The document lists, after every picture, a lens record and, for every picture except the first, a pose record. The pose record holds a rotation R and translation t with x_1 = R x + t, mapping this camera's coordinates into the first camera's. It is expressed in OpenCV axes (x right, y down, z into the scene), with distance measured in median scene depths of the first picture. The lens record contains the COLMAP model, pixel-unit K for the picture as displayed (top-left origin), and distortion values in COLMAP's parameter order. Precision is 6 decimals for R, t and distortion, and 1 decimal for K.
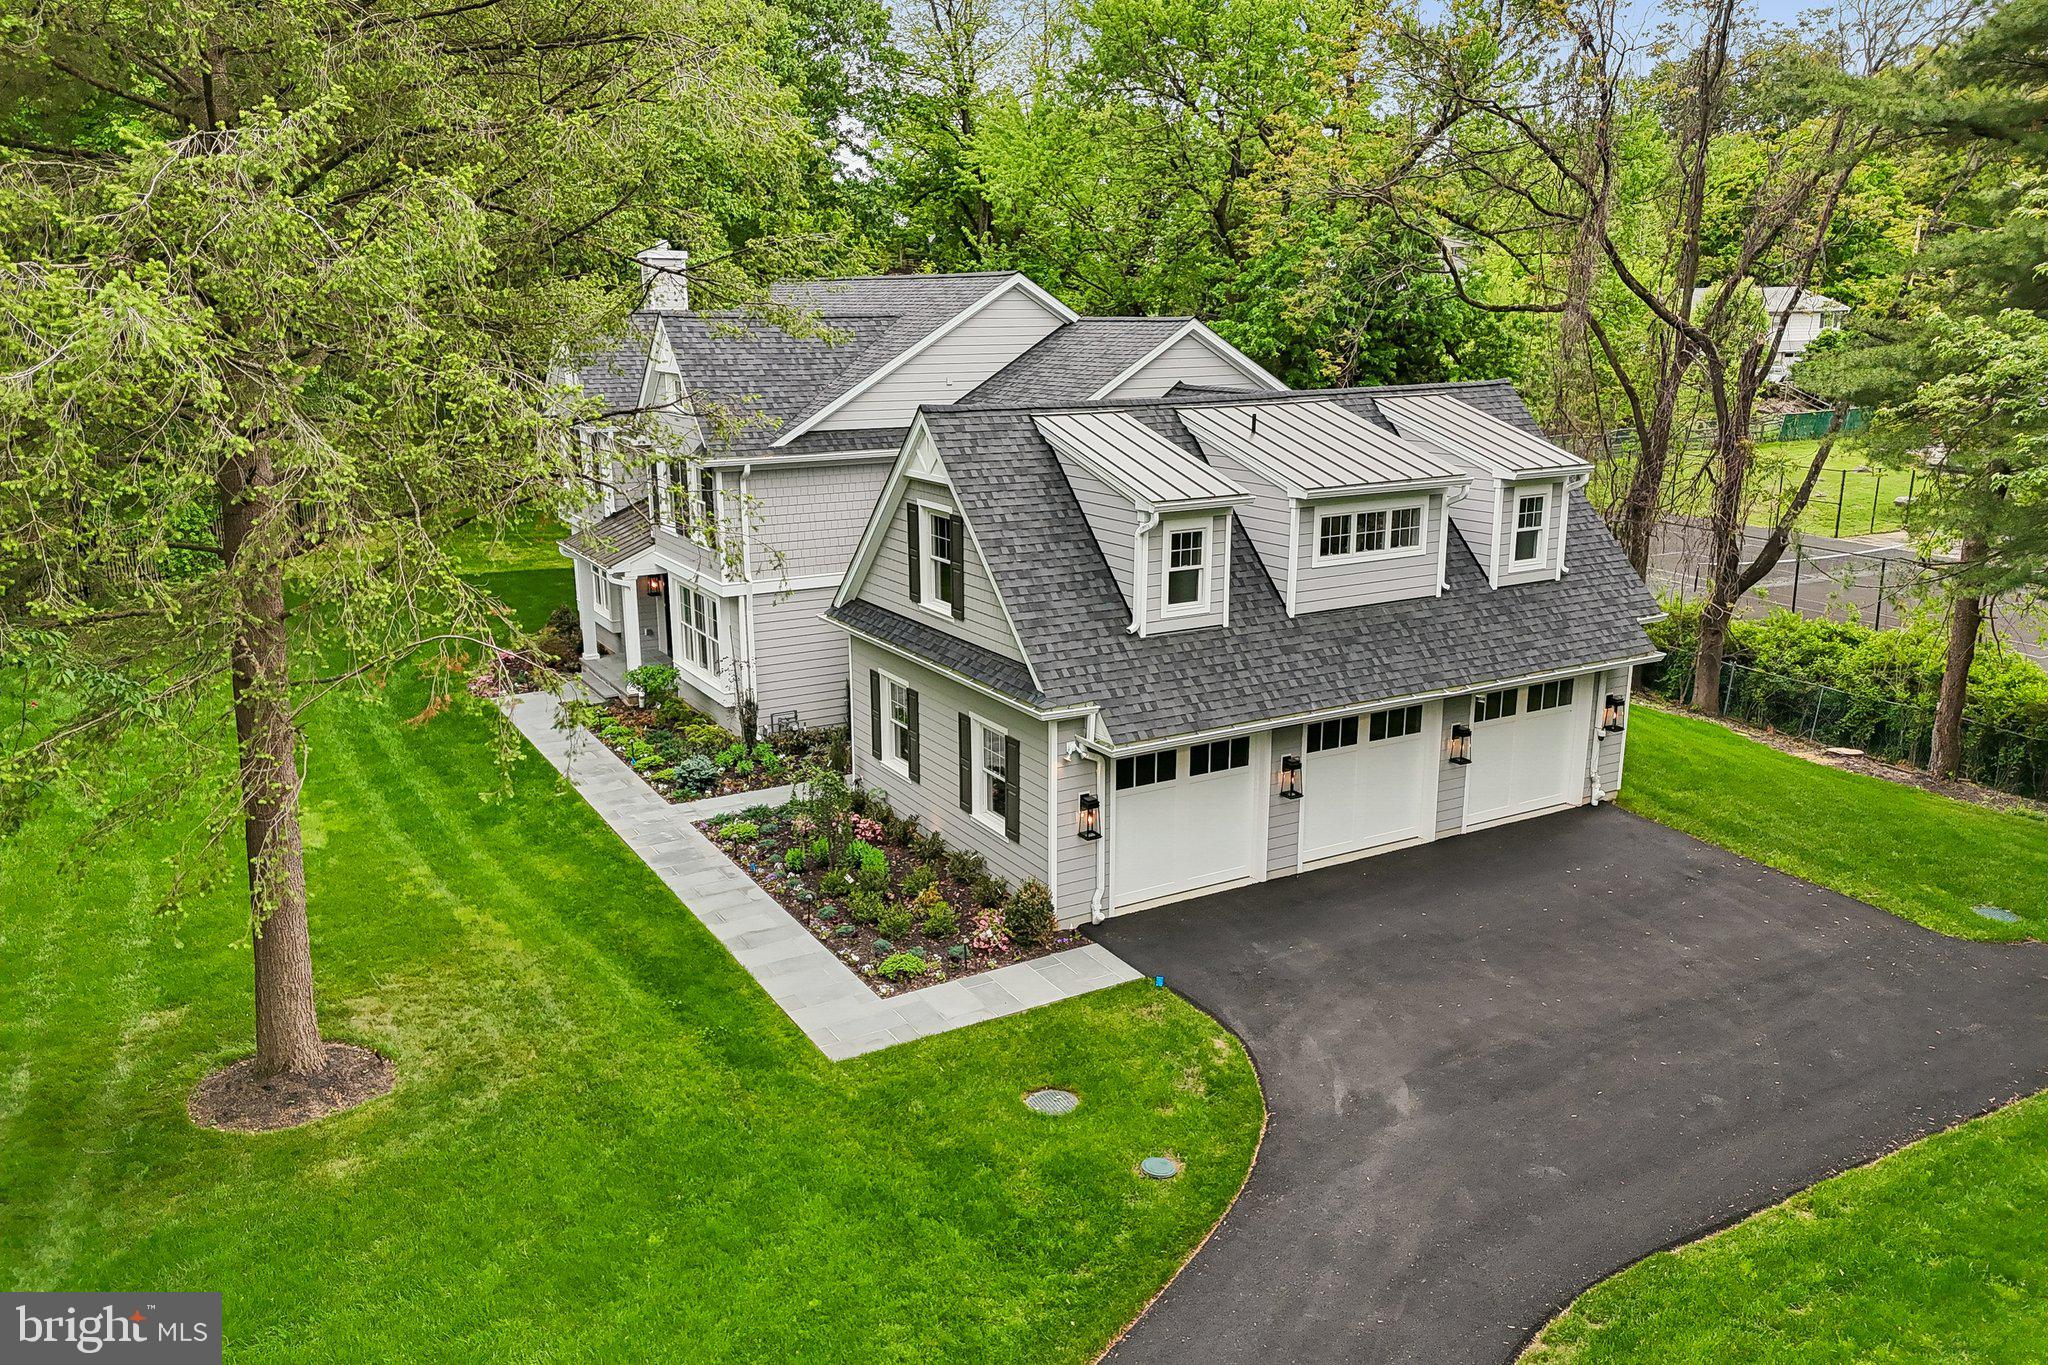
lens RADIAL K [[1497.3, 0, 1024.0], [0, 1497.3, 682.5], [0, 0, 1]] dist [0.114836, -0.151527]
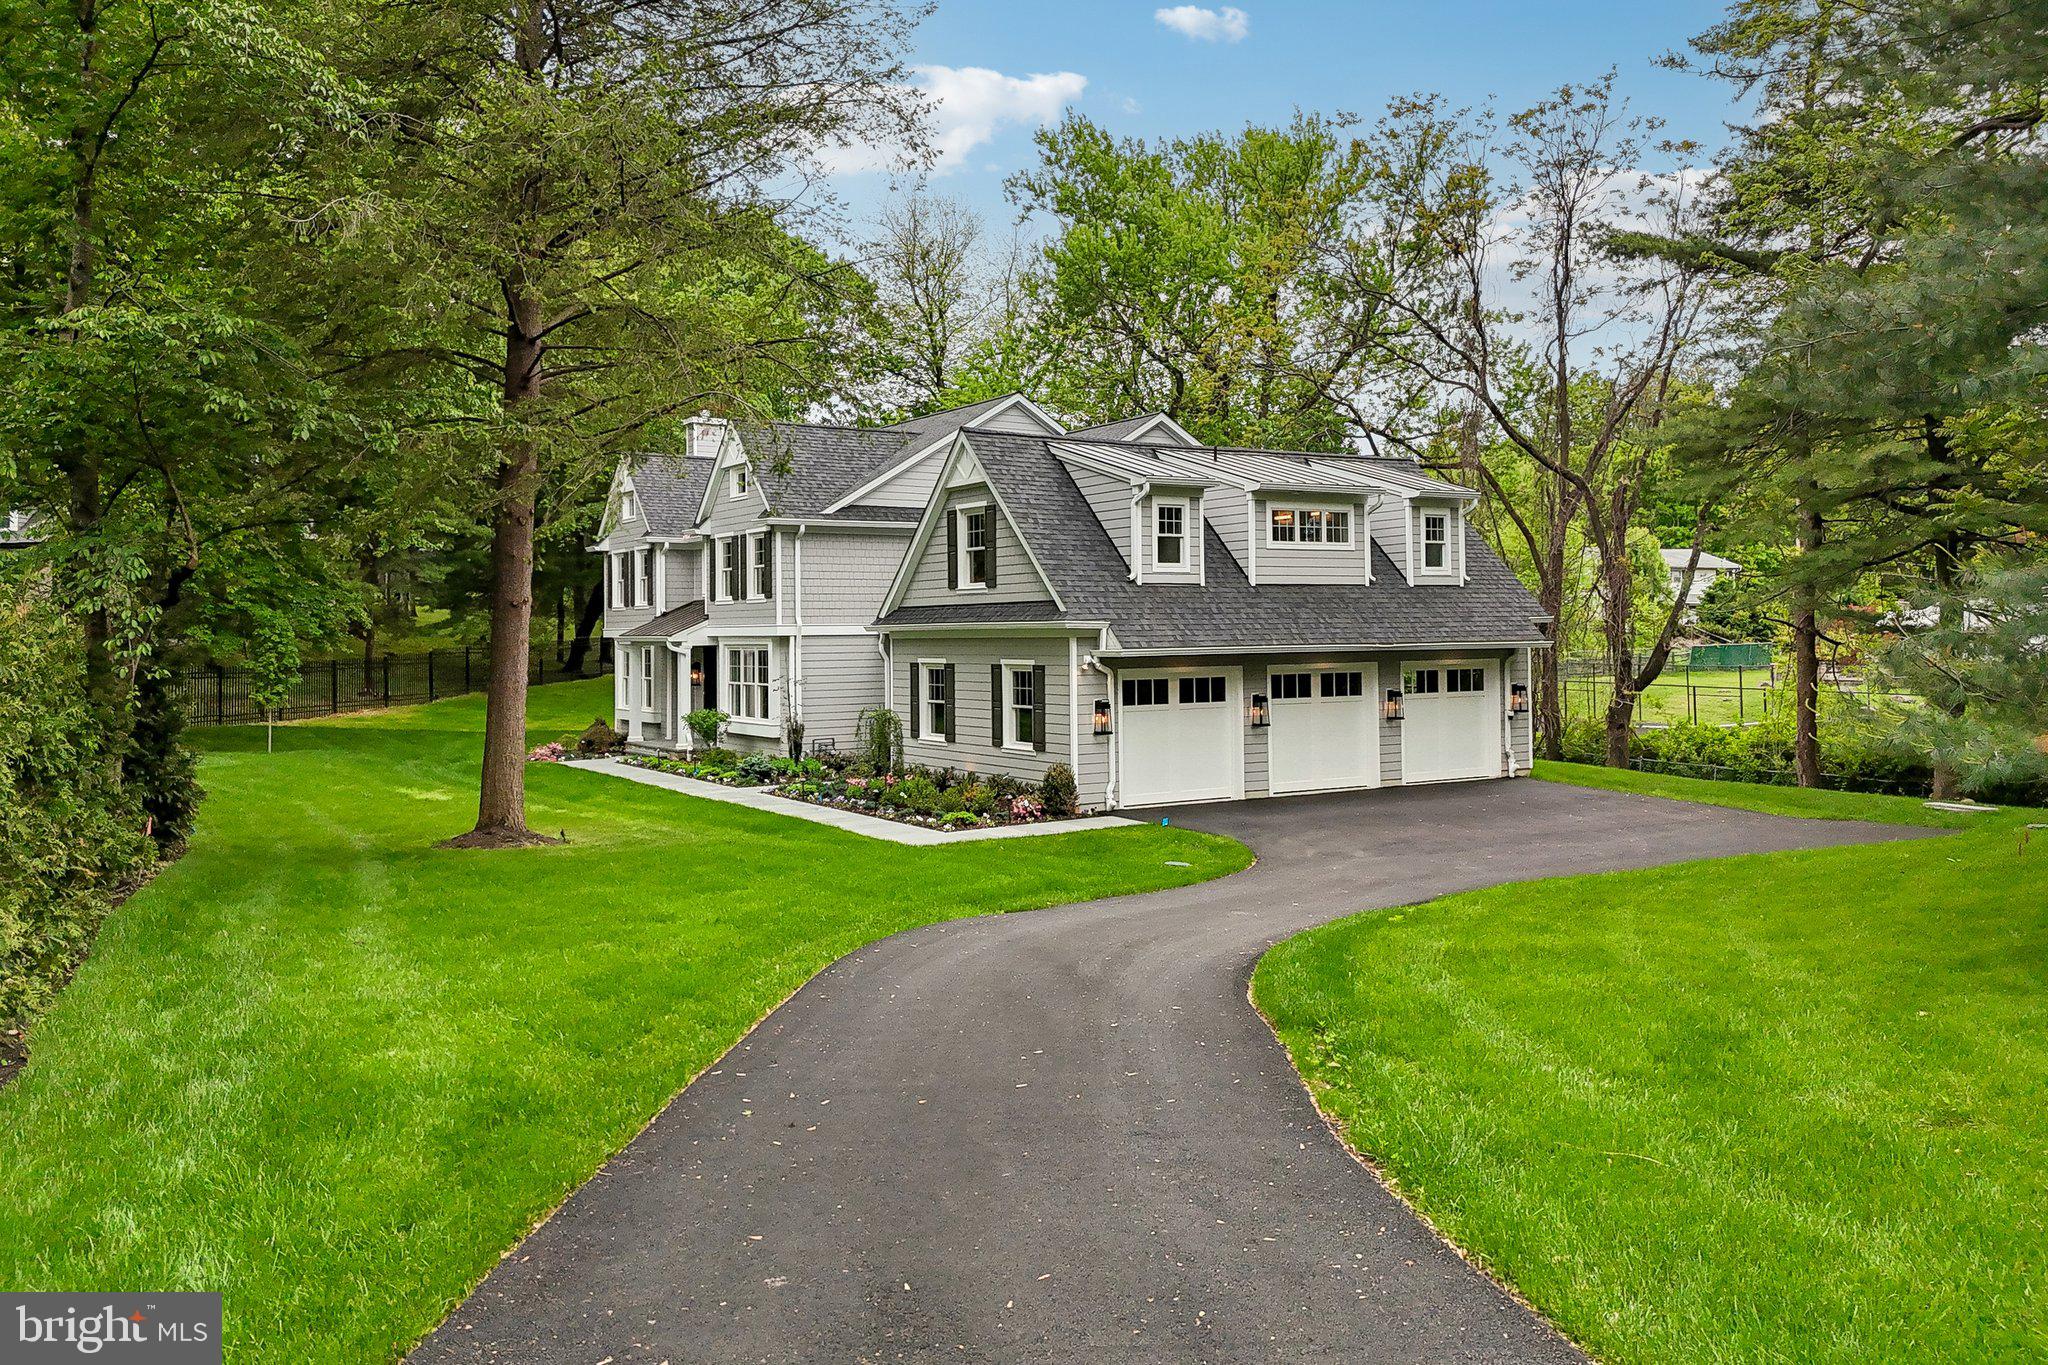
lens RADIAL K [[1544.8, 0, 1030.5], [0, 1544.8, 612.8], [0, 0, 1]] dist [0.118511, -0.001211]
pose [[0.999063, -0.007905, 0.042555, -0.067338], [0.018596, 0.966213, -0.257072, 0.318705], [-0.039085, 0.257623, 0.965455, -0.255961]]
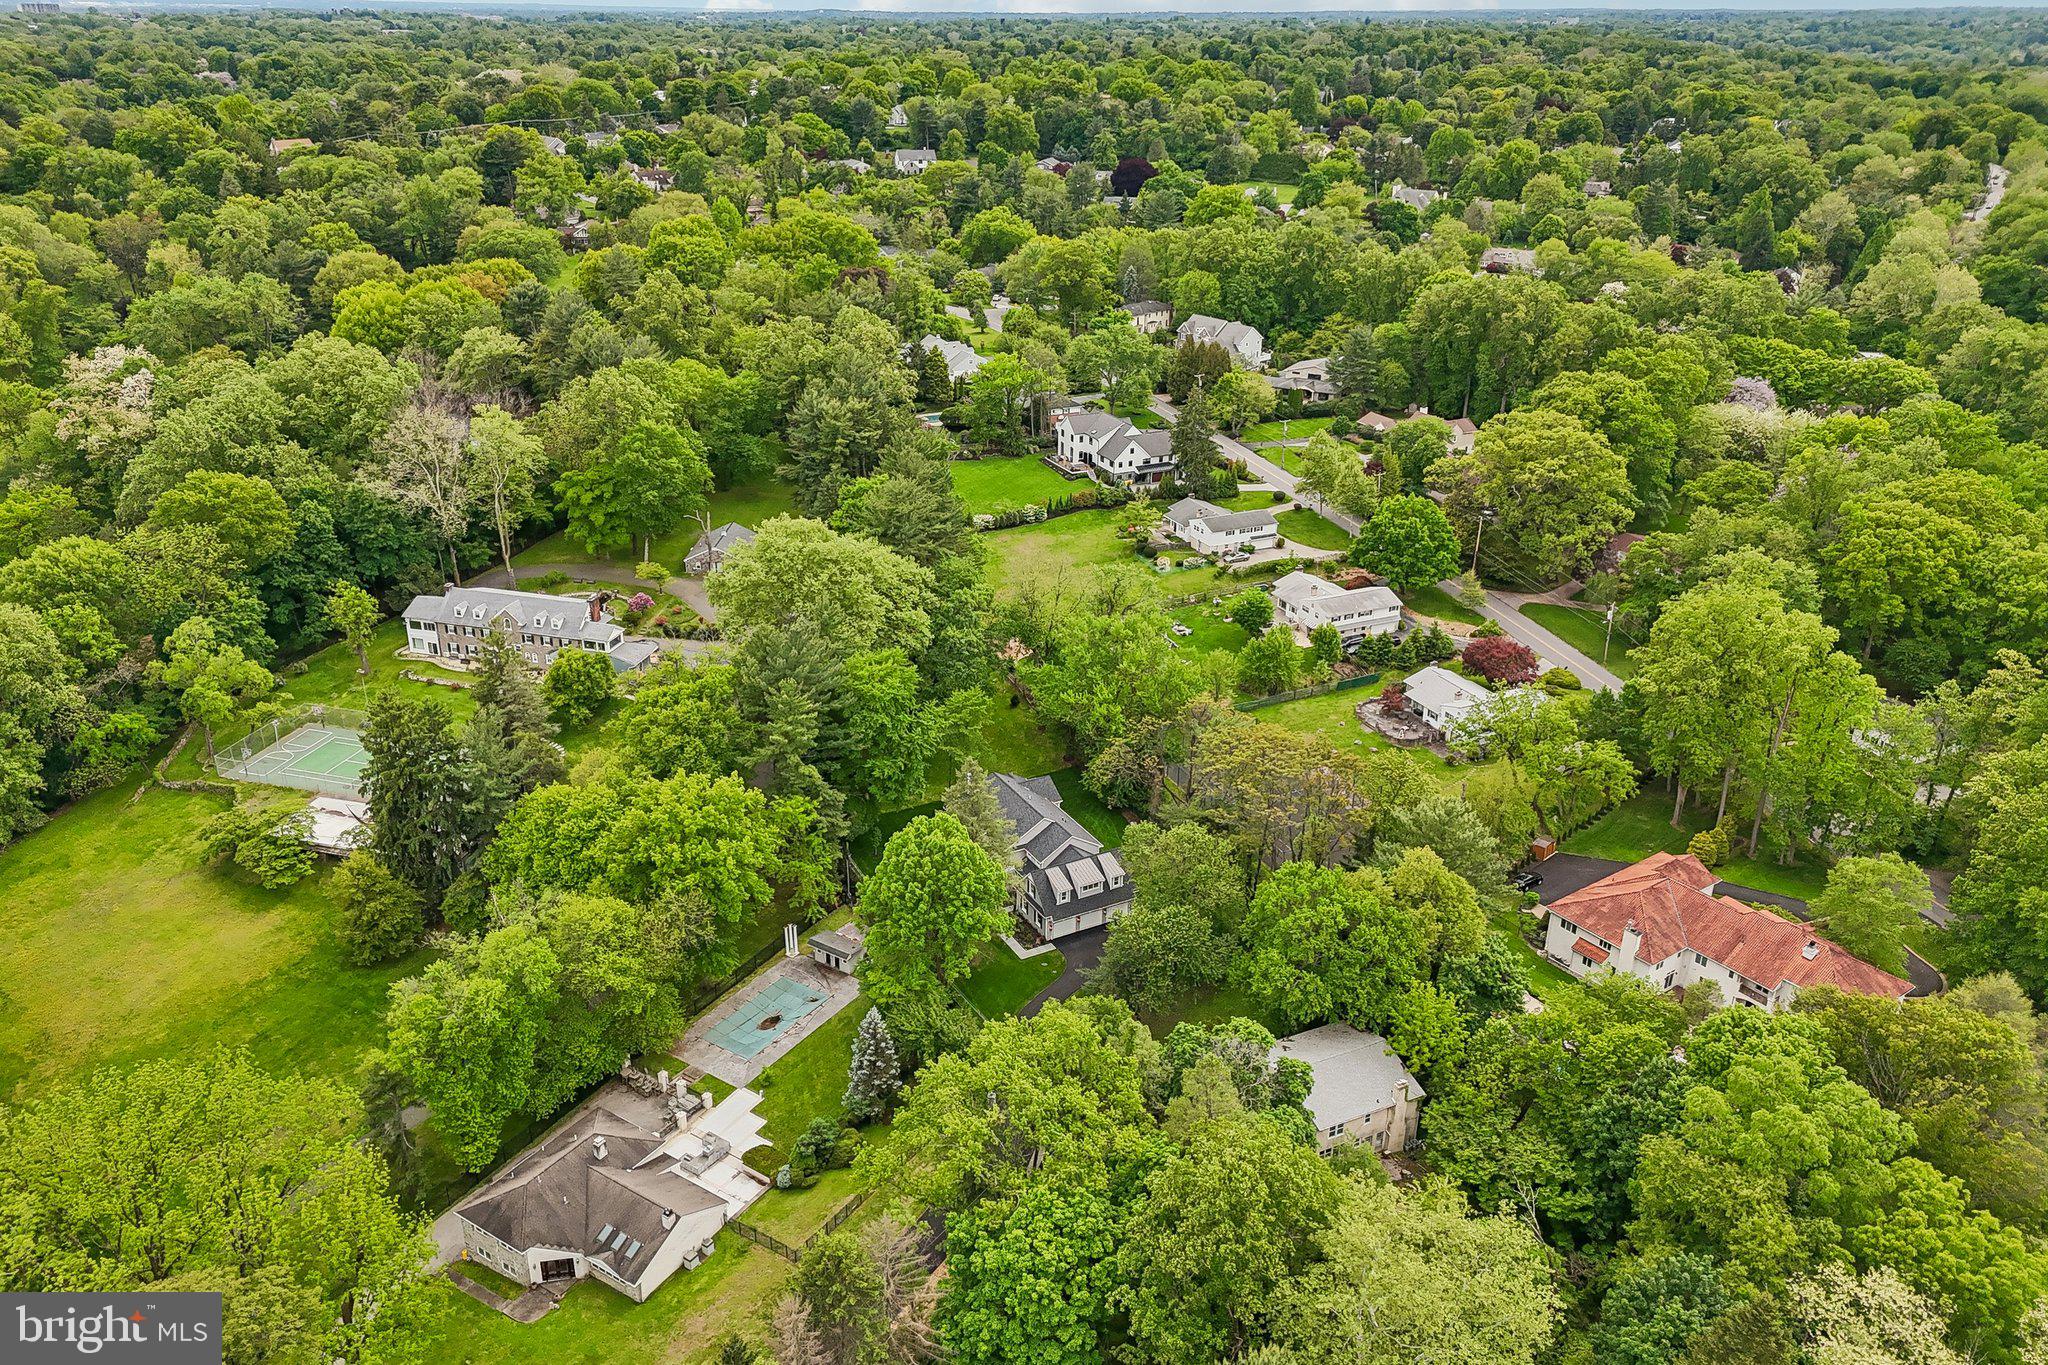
lens RADIAL K [[1544.8, 0, 1030.5], [0, 1544.8, 612.8], [0, 0, 1]] dist [0.118511, -0.001211]
pose [[0.999332, 0.026469, -0.025210, 0.093593], [-0.022602, 0.989472, 0.142952, -2.631371], [0.028728, -0.142287, 0.989409, -6.656733]]
